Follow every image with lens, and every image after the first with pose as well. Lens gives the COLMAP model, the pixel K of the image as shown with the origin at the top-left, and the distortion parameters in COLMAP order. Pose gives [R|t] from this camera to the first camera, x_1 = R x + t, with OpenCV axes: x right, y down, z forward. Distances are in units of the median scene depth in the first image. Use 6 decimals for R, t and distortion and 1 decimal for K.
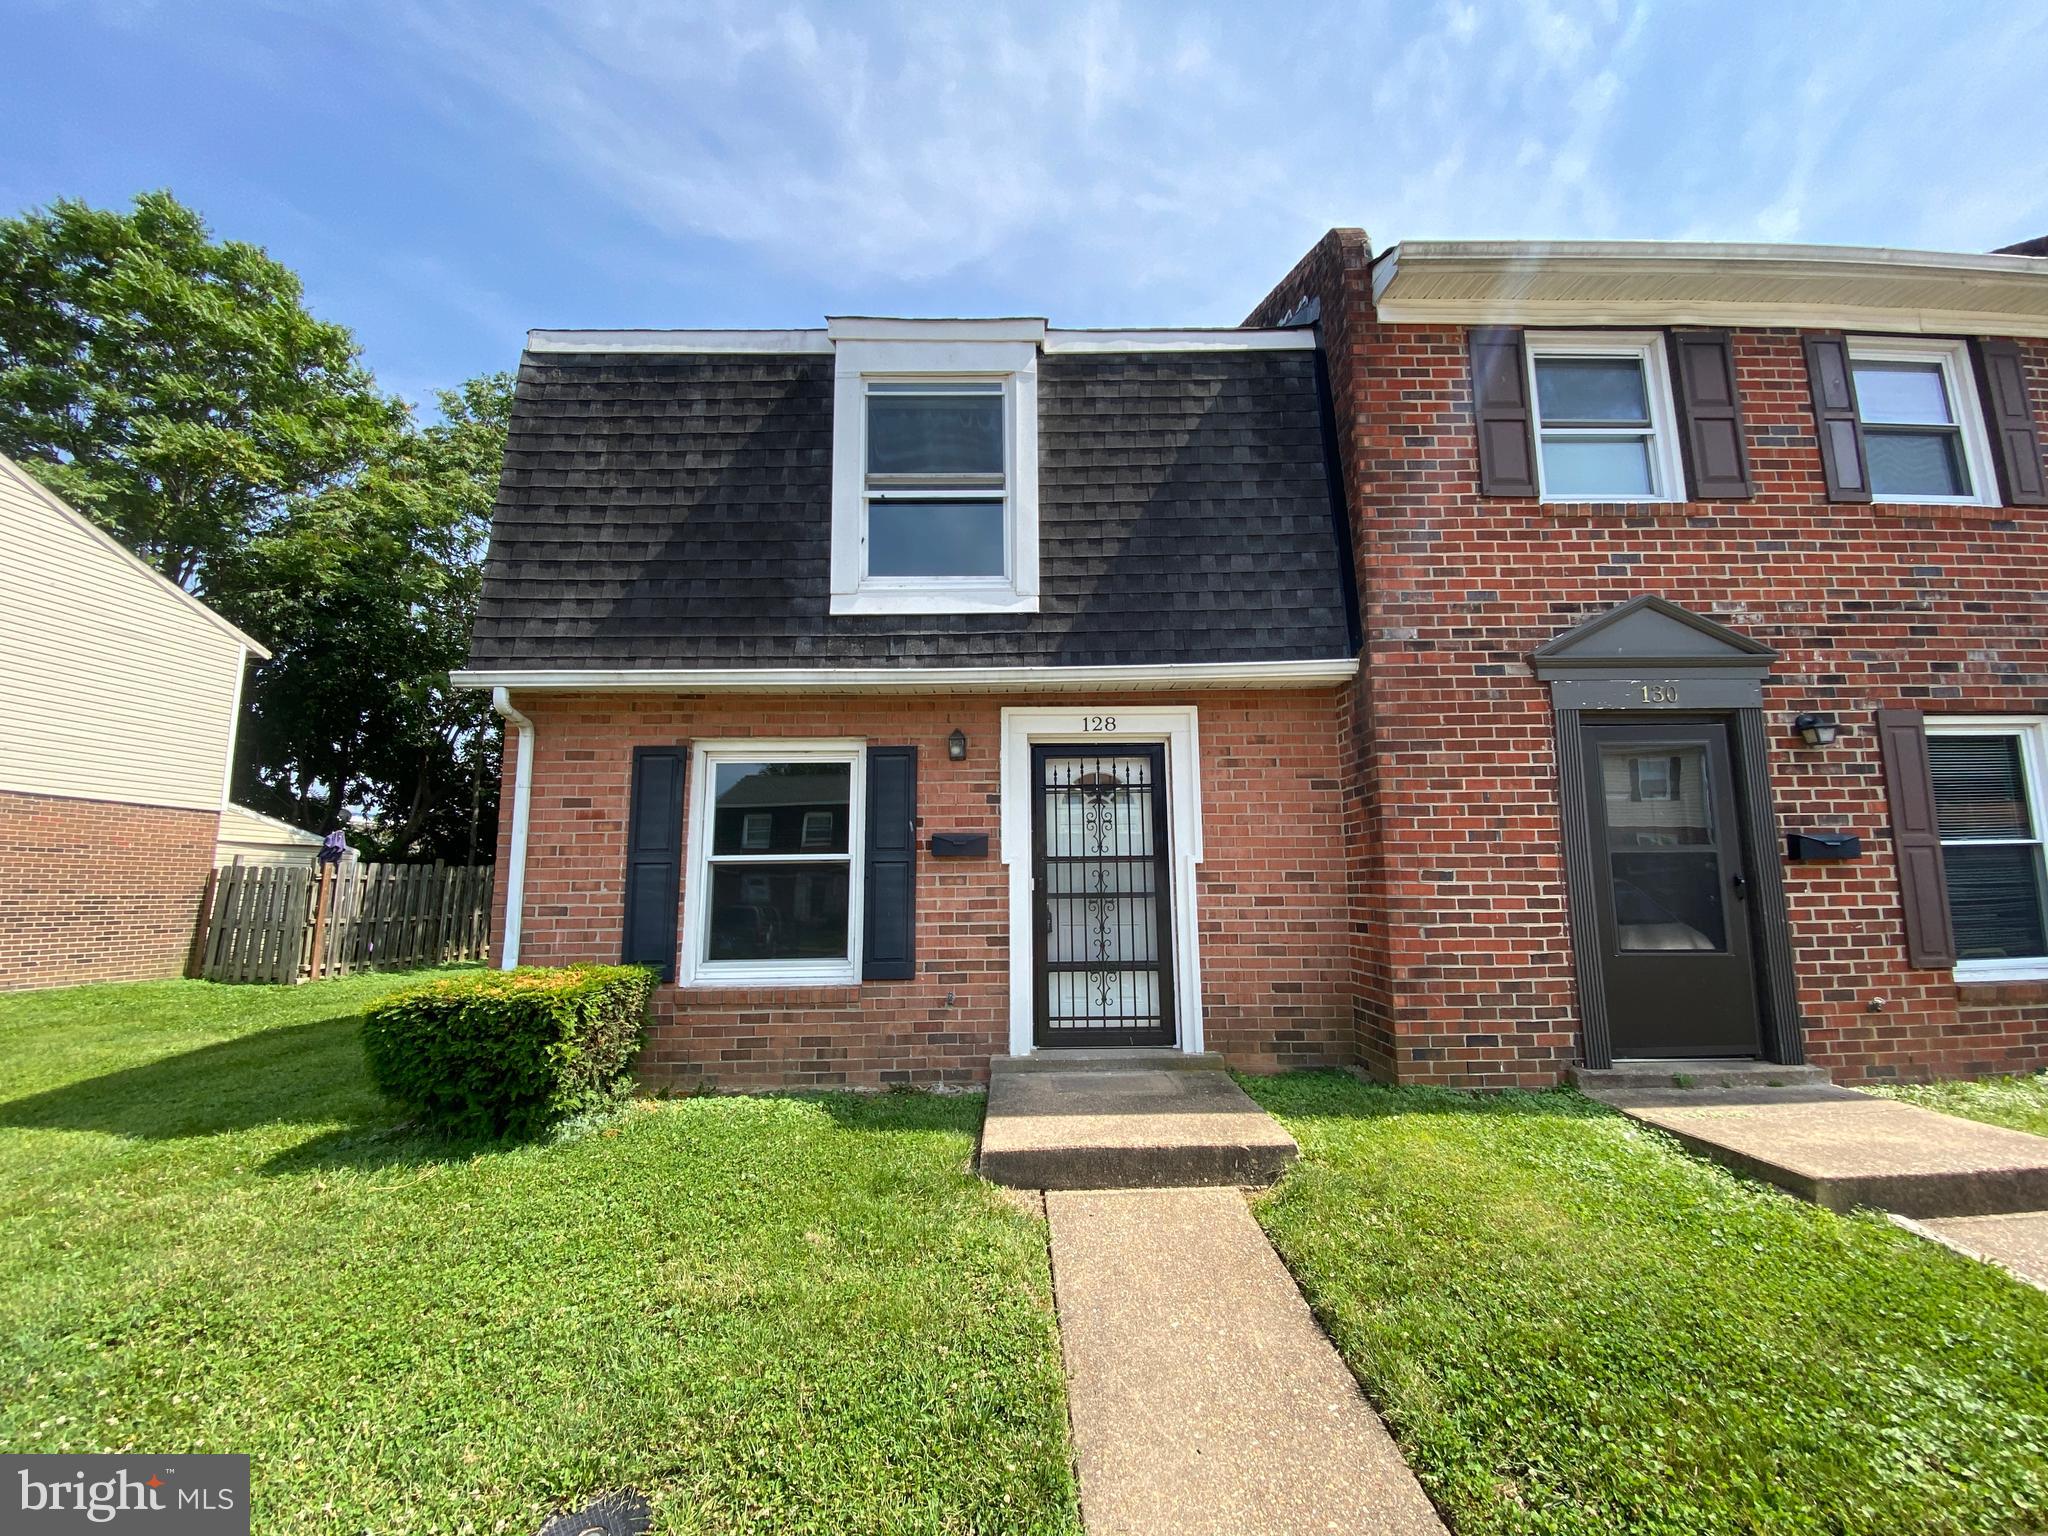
lens RADIAL K [[834.3, 0, 1025.4], [0, 834.3, 774.9], [0, 0, 1]] dist [0.024614, -0.022777]
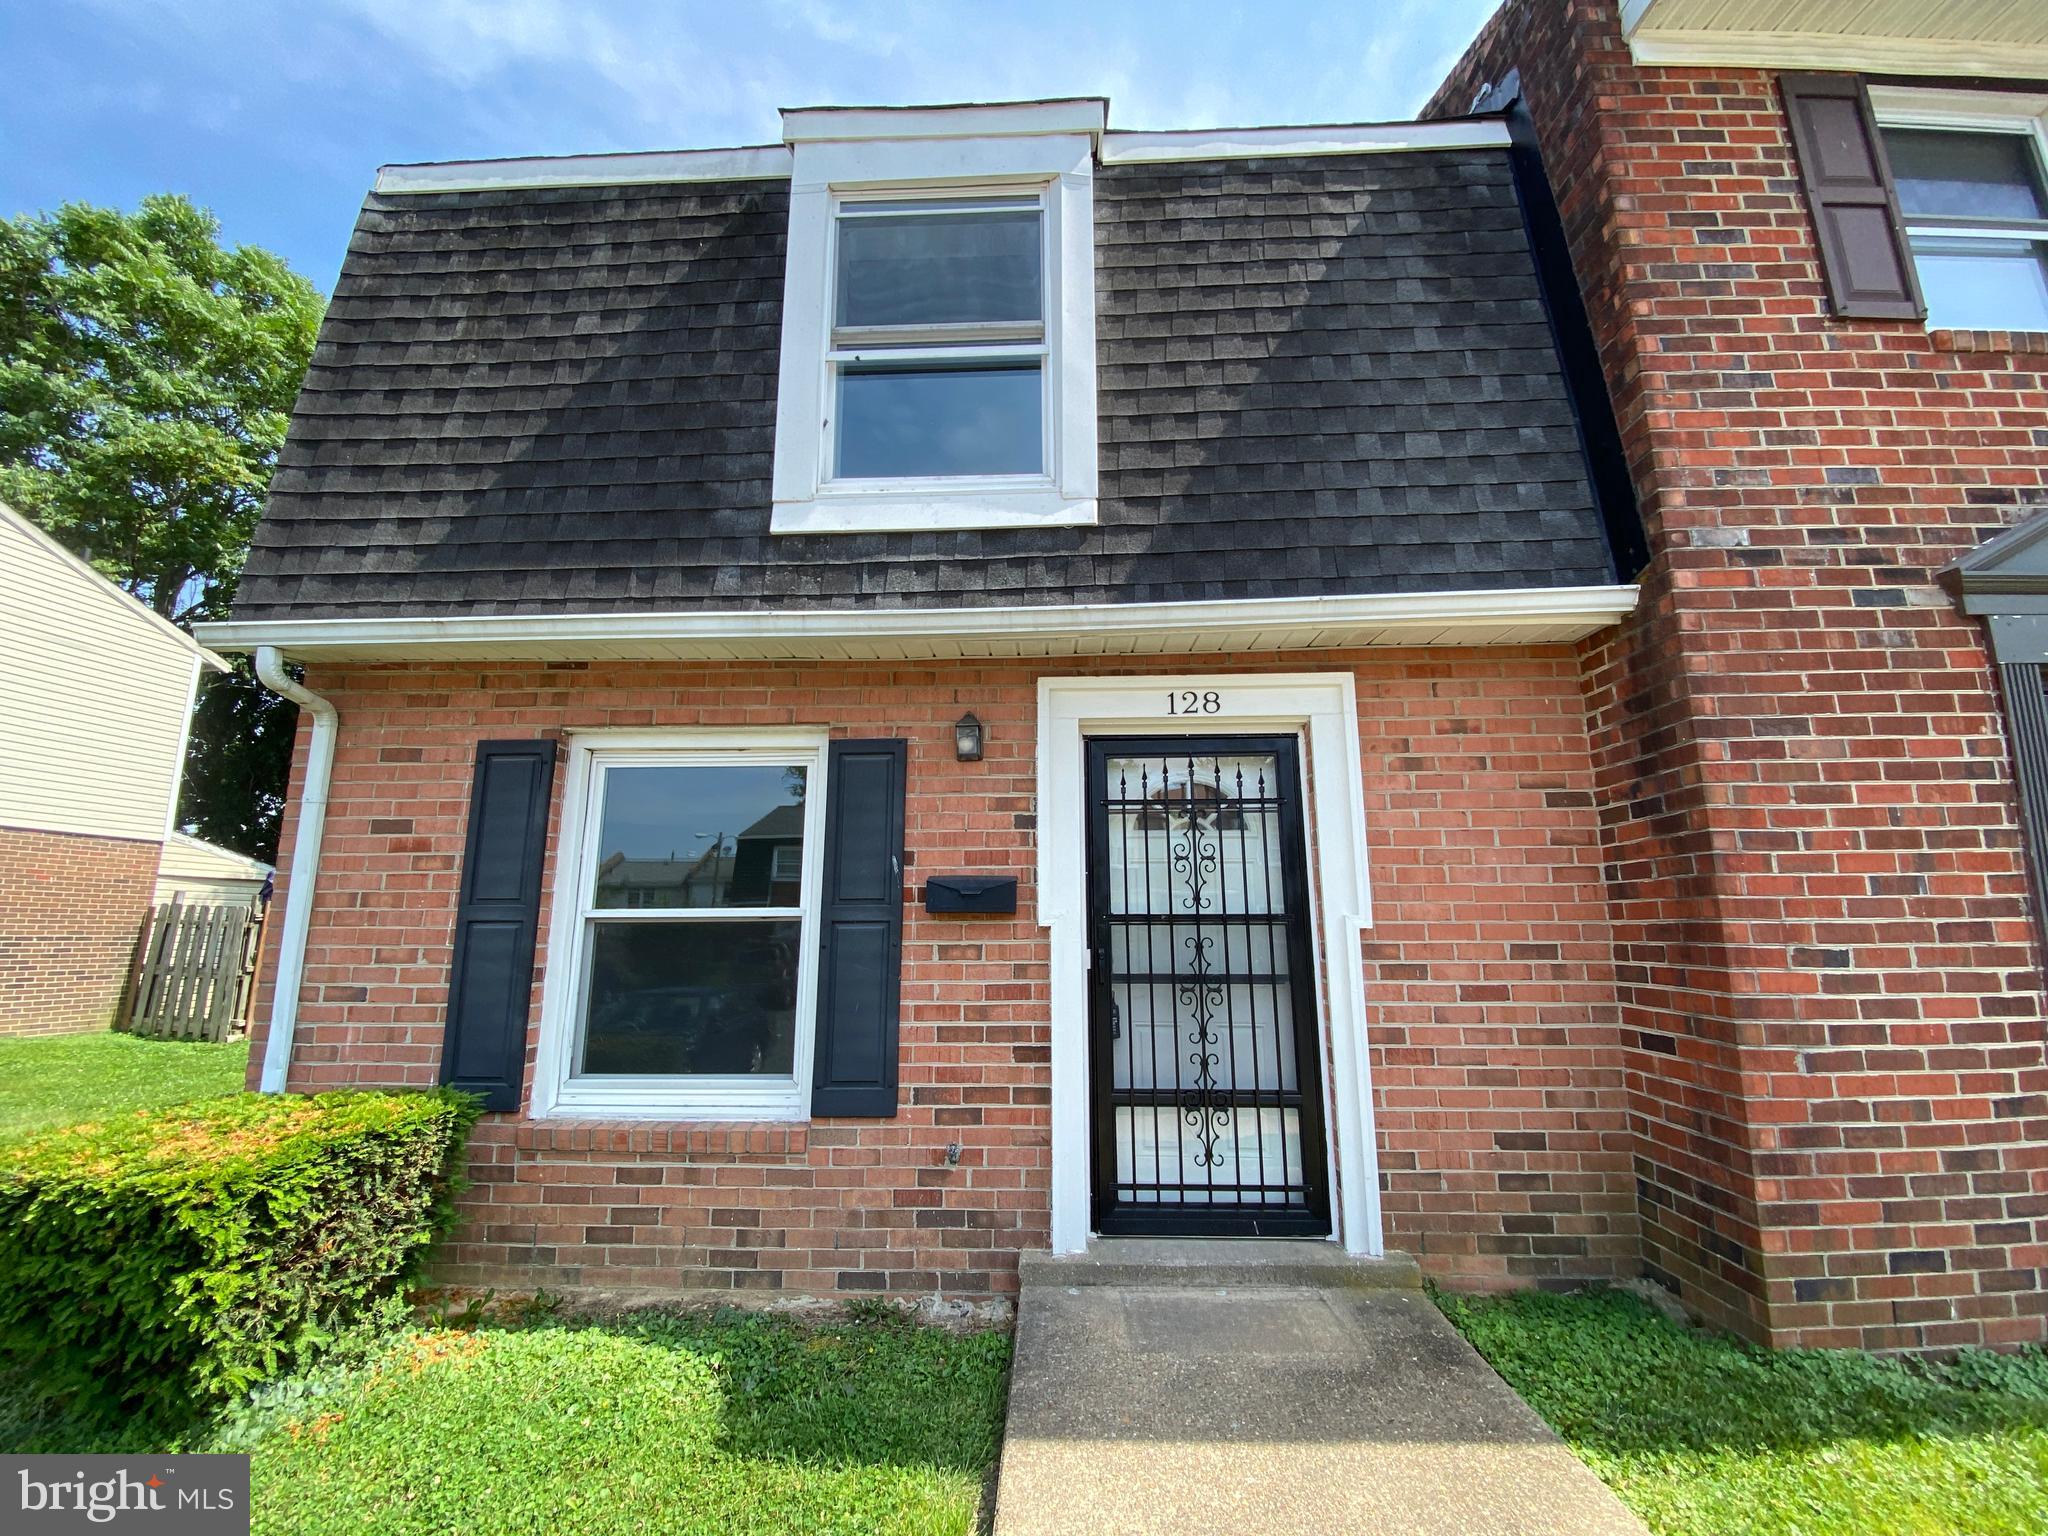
lens RADIAL K [[834.3, 0, 1025.4], [0, 834.3, 774.9], [0, 0, 1]] dist [0.024614, -0.022777]
pose [[0.998516, -0.002071, -0.054428, -0.004346], [-0.000135, 0.999180, -0.040497, 0.020192], [0.054467, 0.040444, 0.997696, 0.384609]]
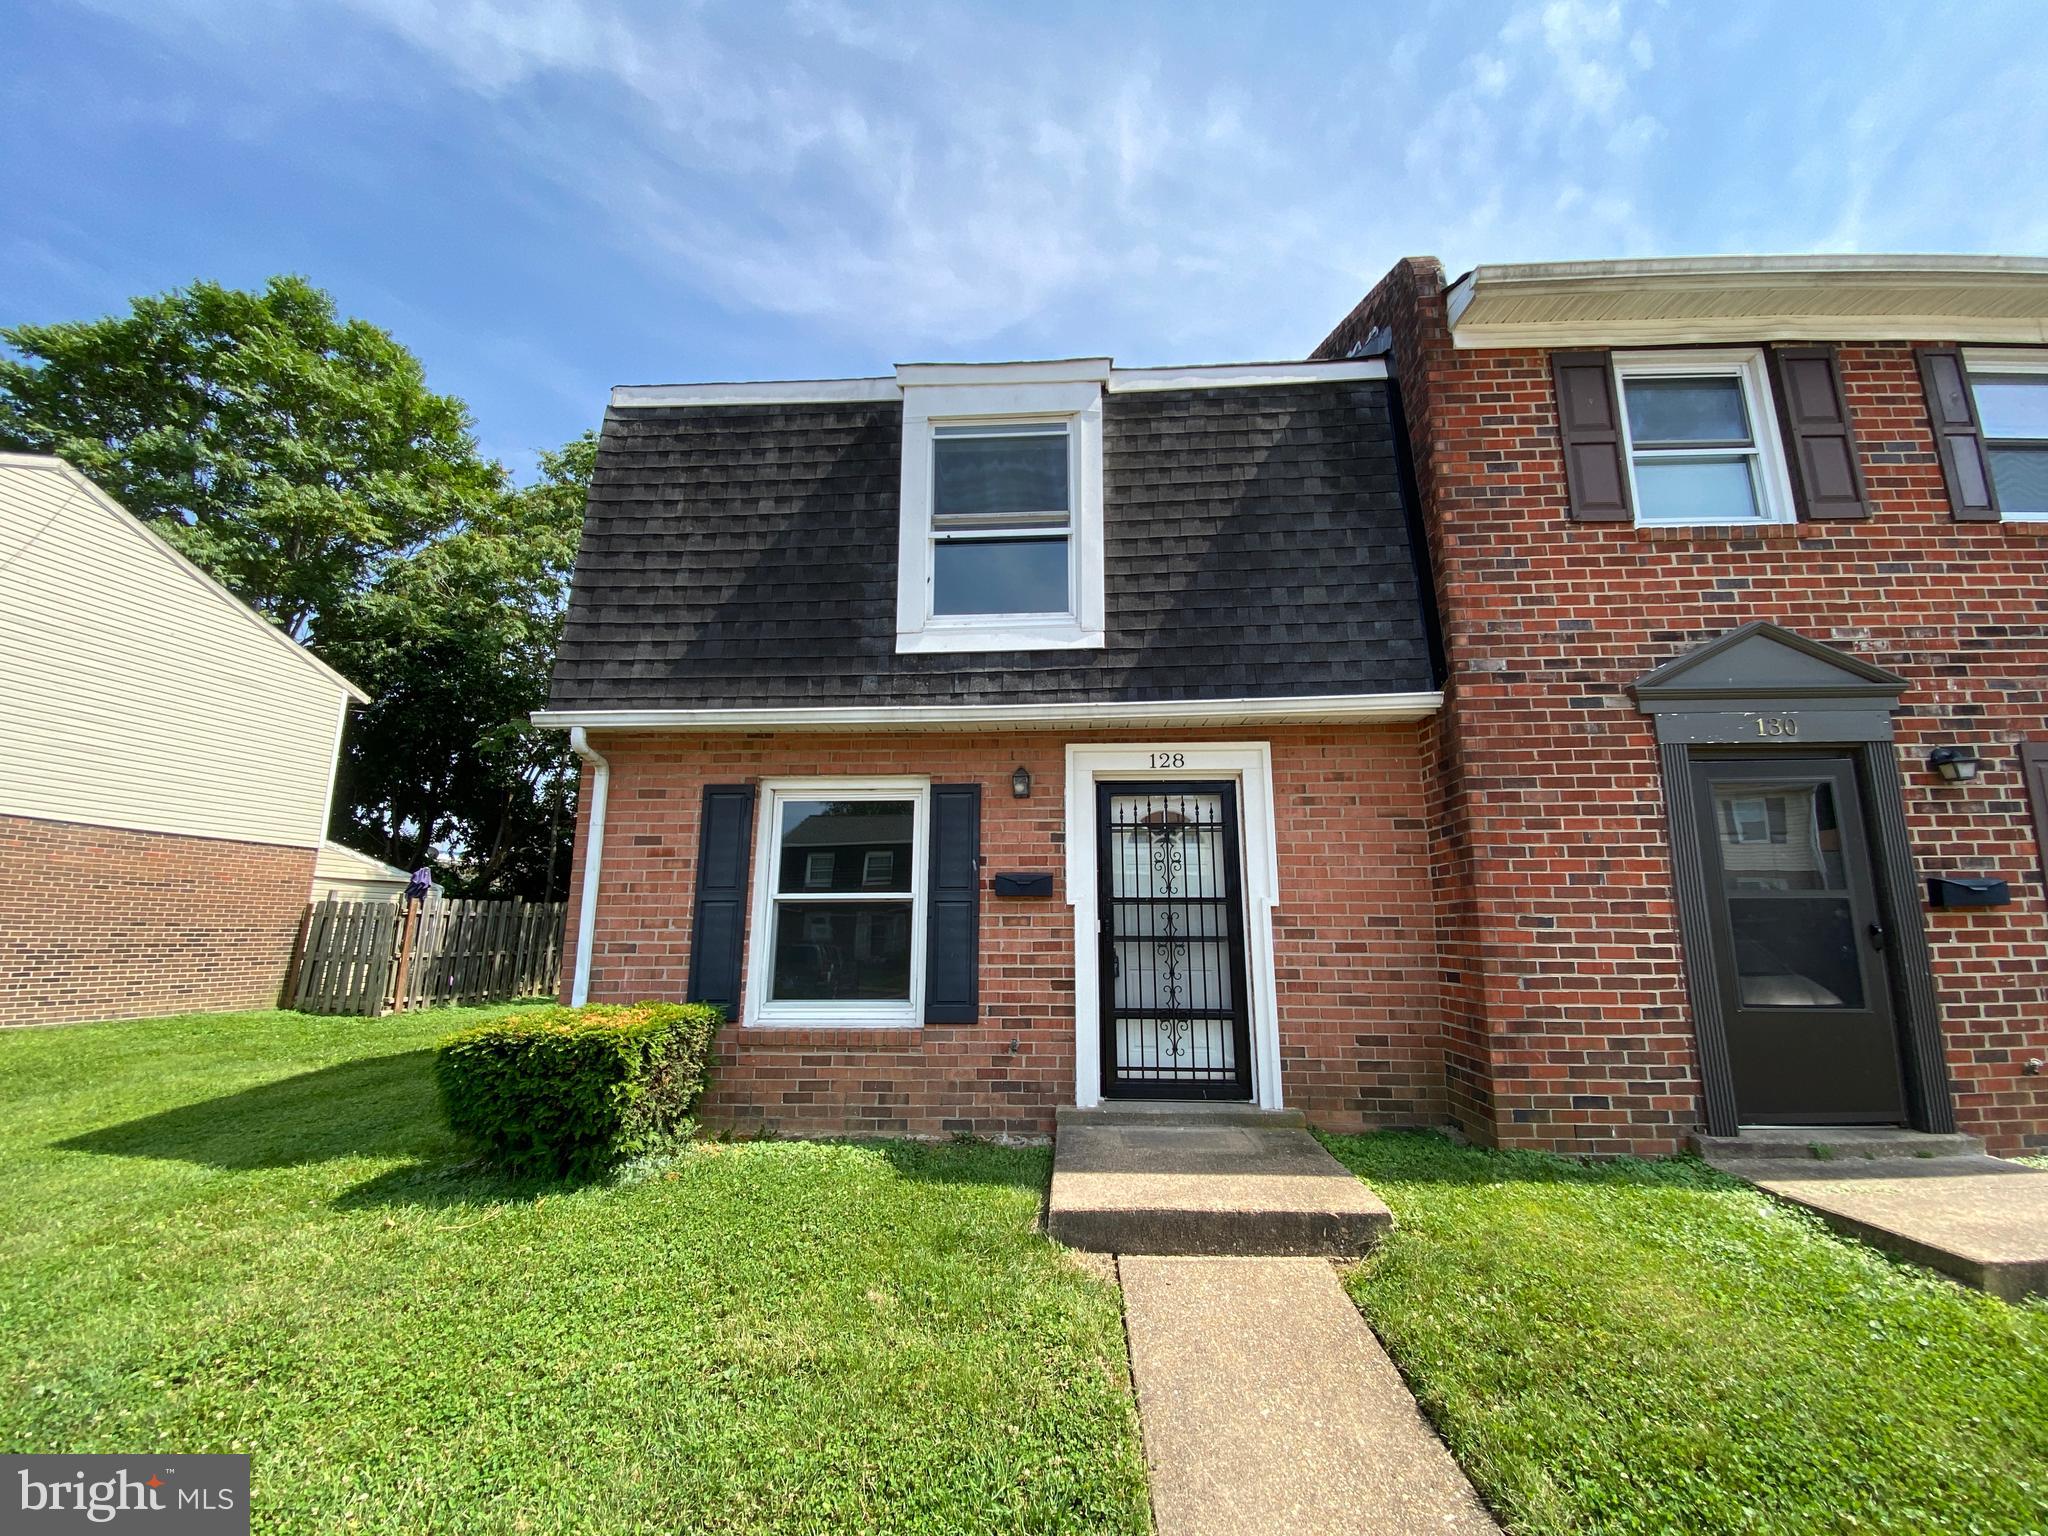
lens RADIAL K [[834.3, 0, 1025.4], [0, 834.3, 774.9], [0, 0, 1]] dist [0.024614, -0.022777]
pose [[0.997590, -0.001979, -0.069351, -0.009524], [-0.001403, 0.998813, -0.048694, 0.002975], [0.069365, 0.048674, 0.996403, 0.019881]]
